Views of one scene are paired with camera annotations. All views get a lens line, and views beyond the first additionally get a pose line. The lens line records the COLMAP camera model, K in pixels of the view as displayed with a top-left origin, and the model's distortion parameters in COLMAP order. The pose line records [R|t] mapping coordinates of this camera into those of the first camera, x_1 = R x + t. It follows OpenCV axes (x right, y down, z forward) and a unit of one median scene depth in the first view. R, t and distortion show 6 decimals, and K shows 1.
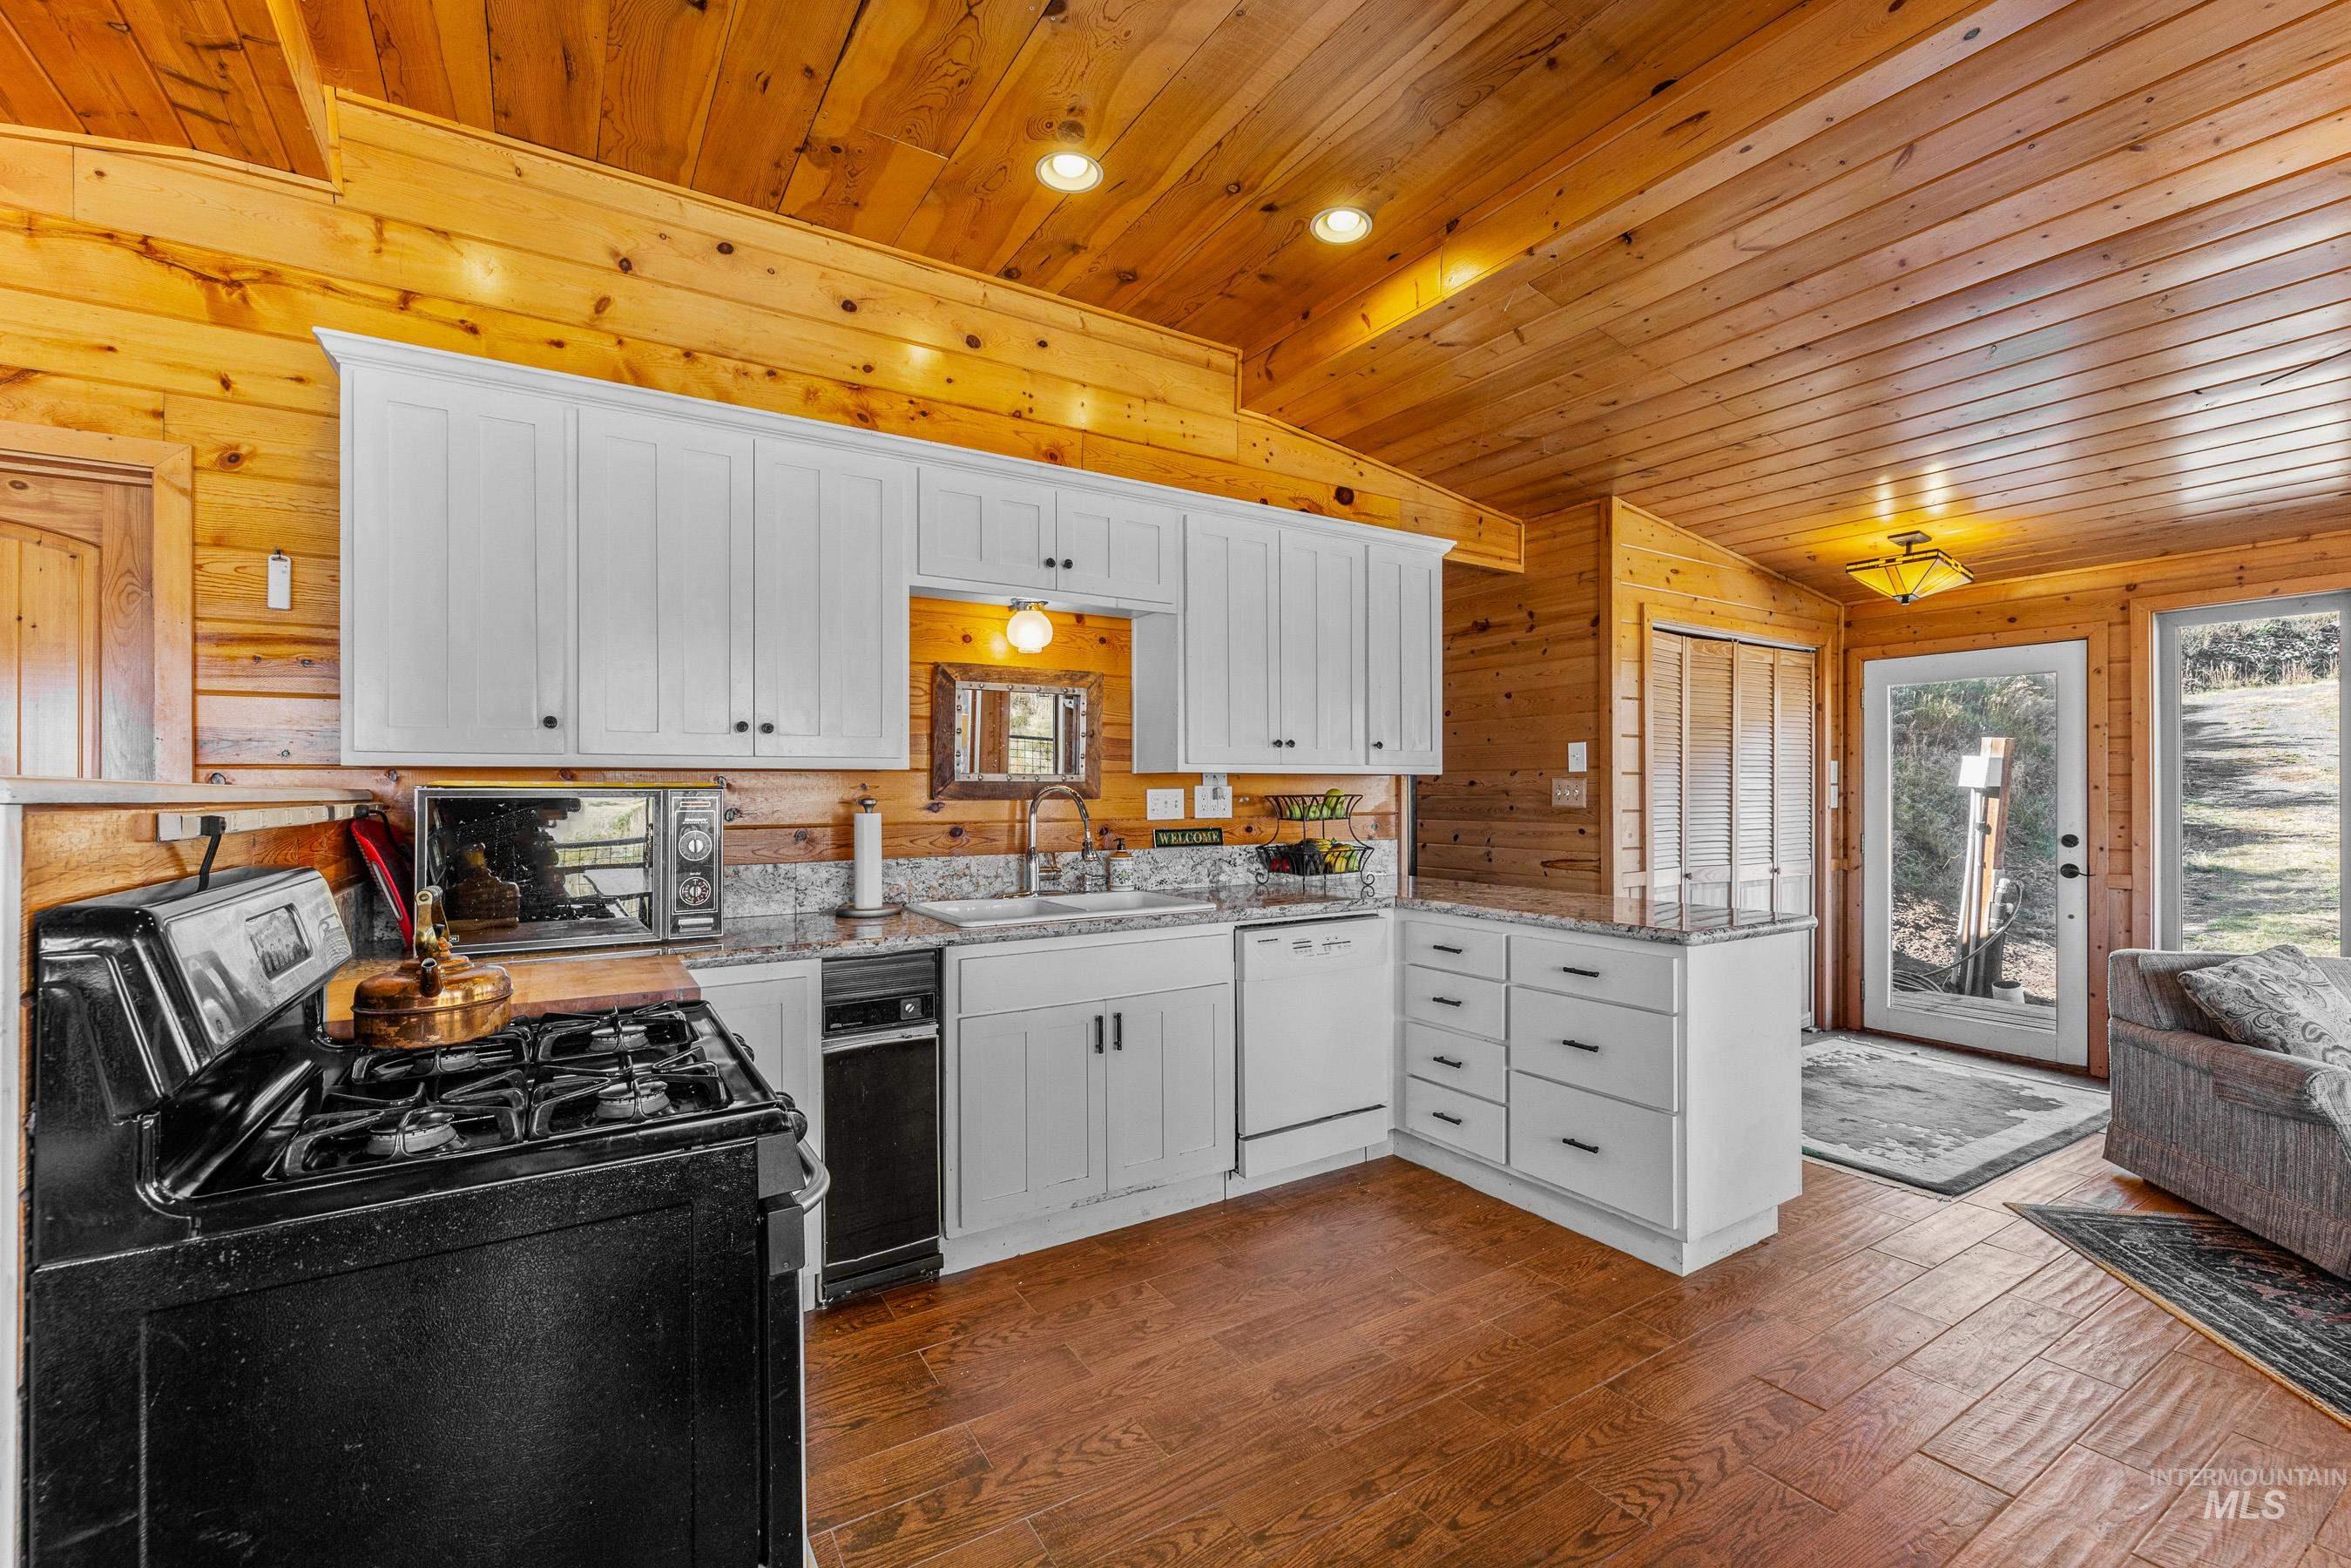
lens RADIAL K [[990.6, 0, 1172.4], [0, 990.6, 788.4], [0, 0, 1]] dist [0.001611, -0.000285]
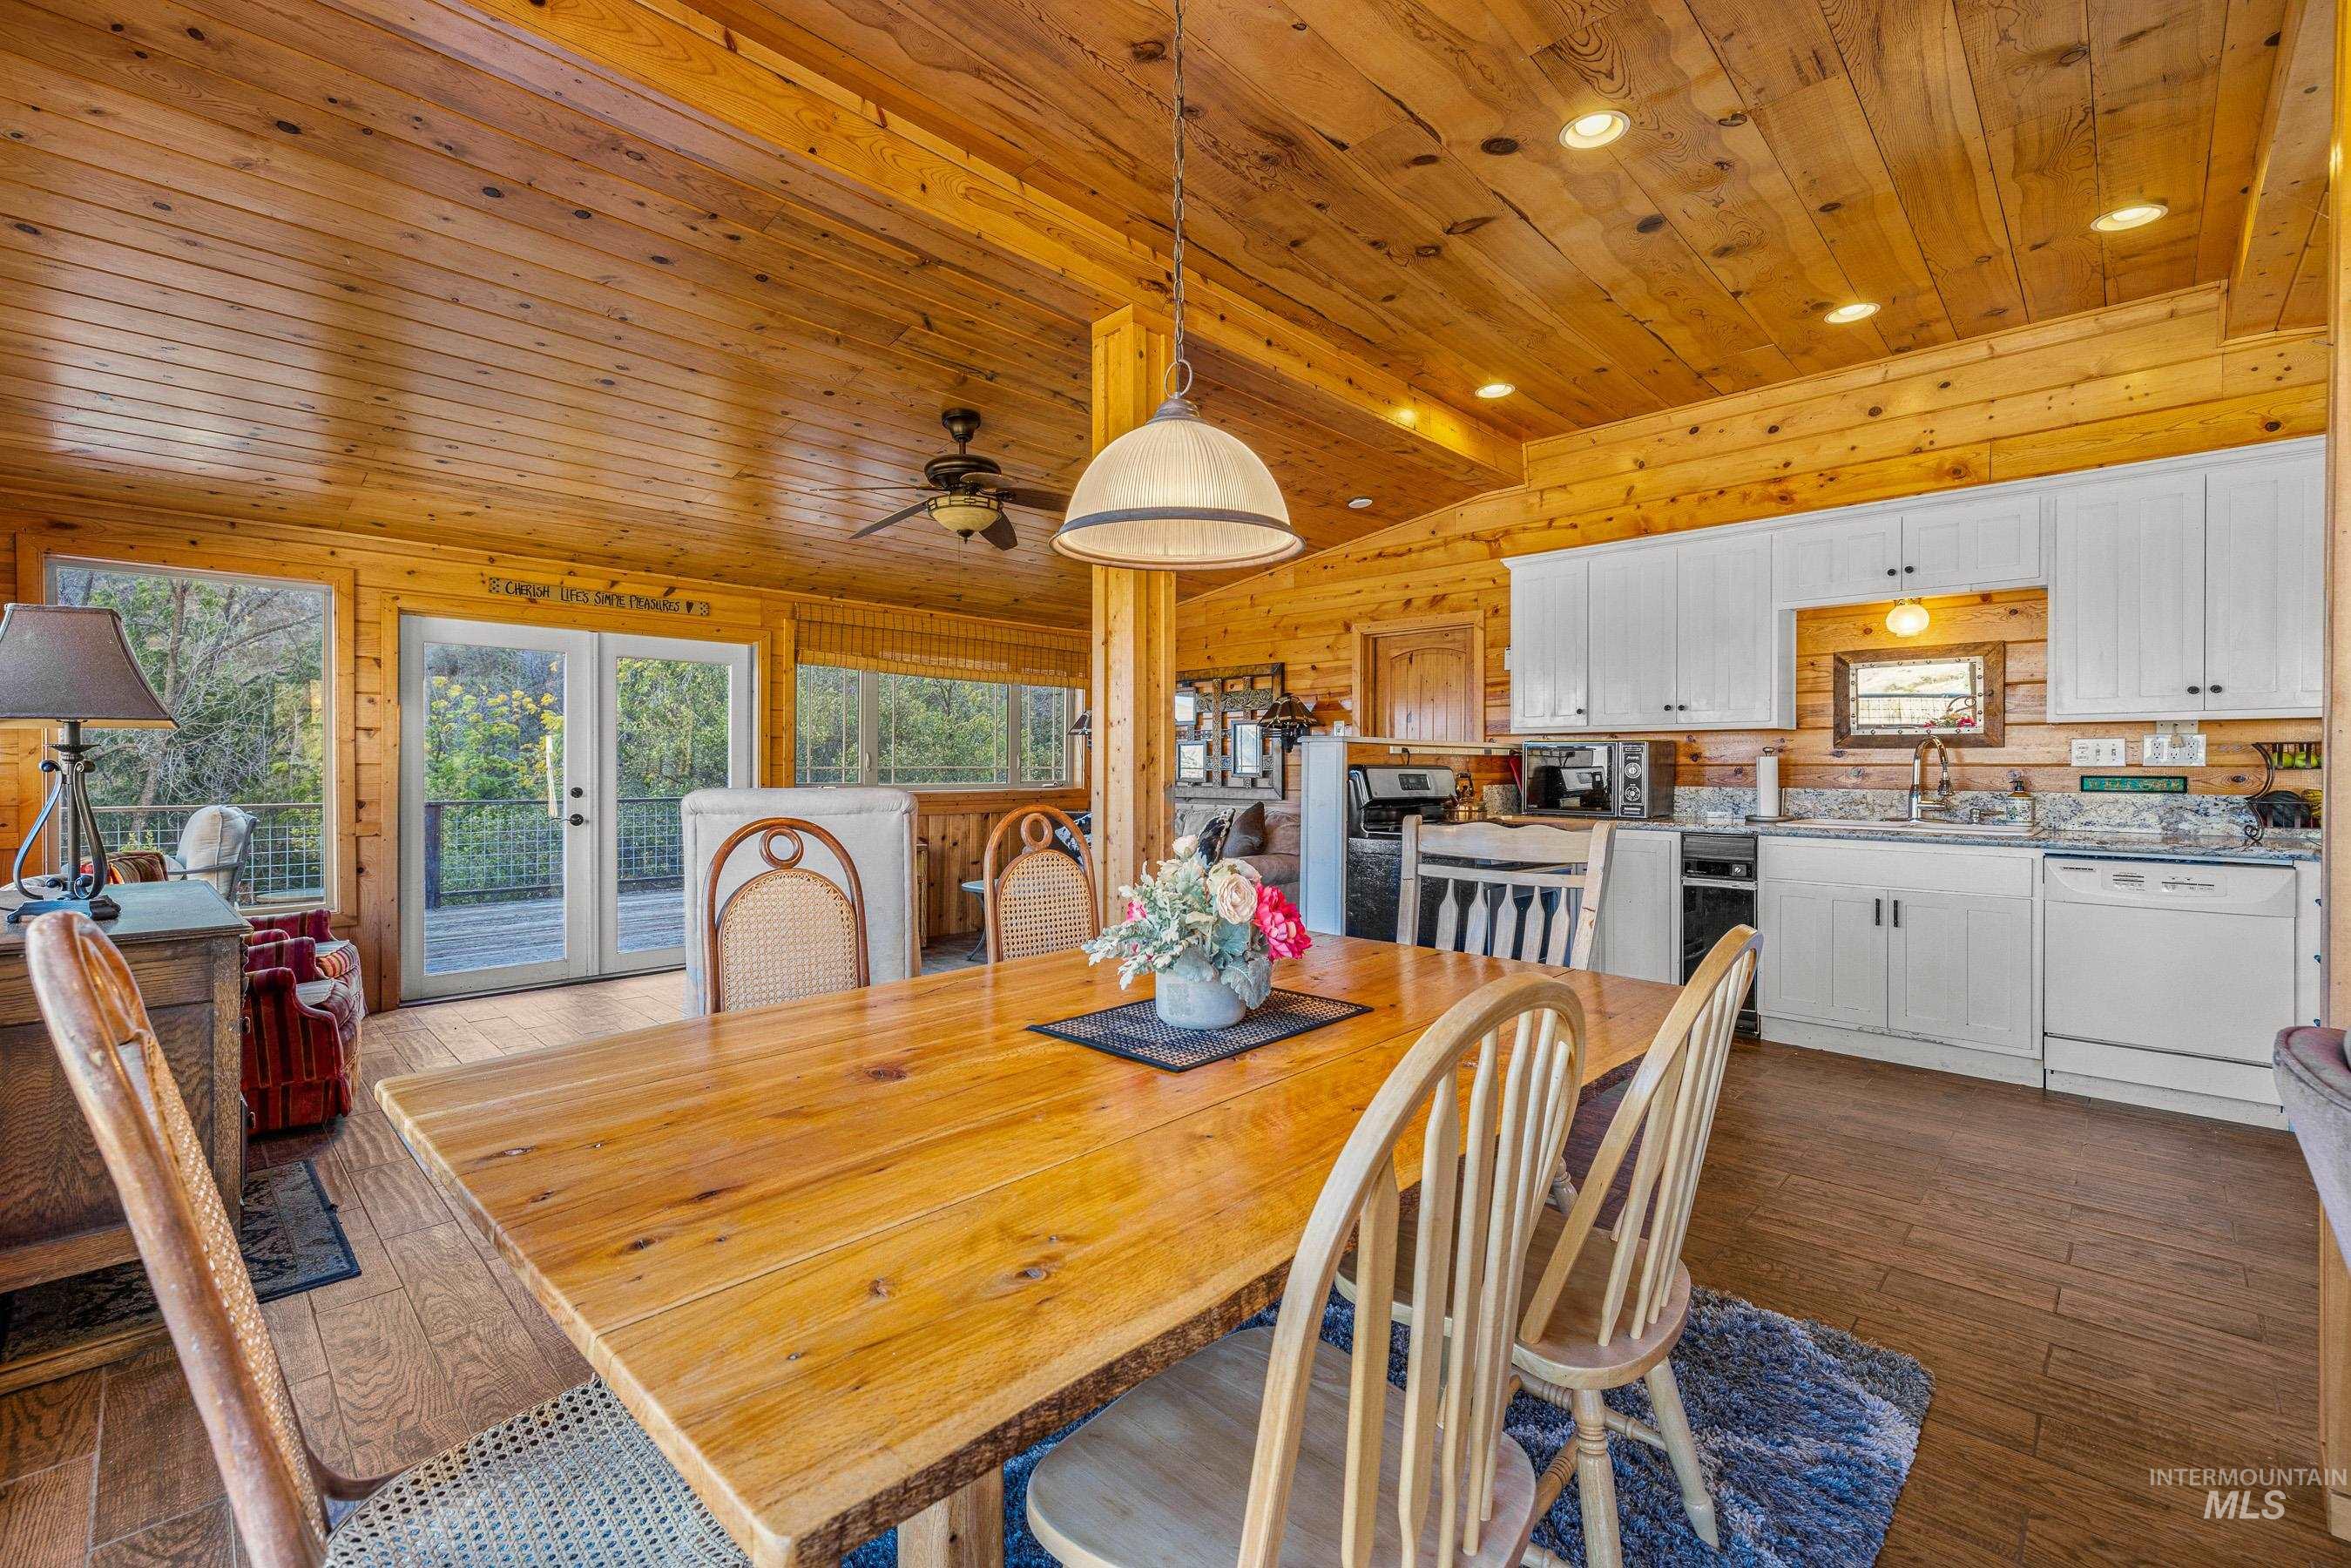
lens RADIAL K [[990.6, 0, 1174.2], [0, 990.6, 770.8], [0, 0, 1]] dist [0.001611, -0.000285]
pose [[0.237984, 0.009385, -0.971224, 0.918903], [-0.000516, 0.999954, 0.009536, 0.030336], [0.971269, -0.001768, 0.237978, -0.265337]]
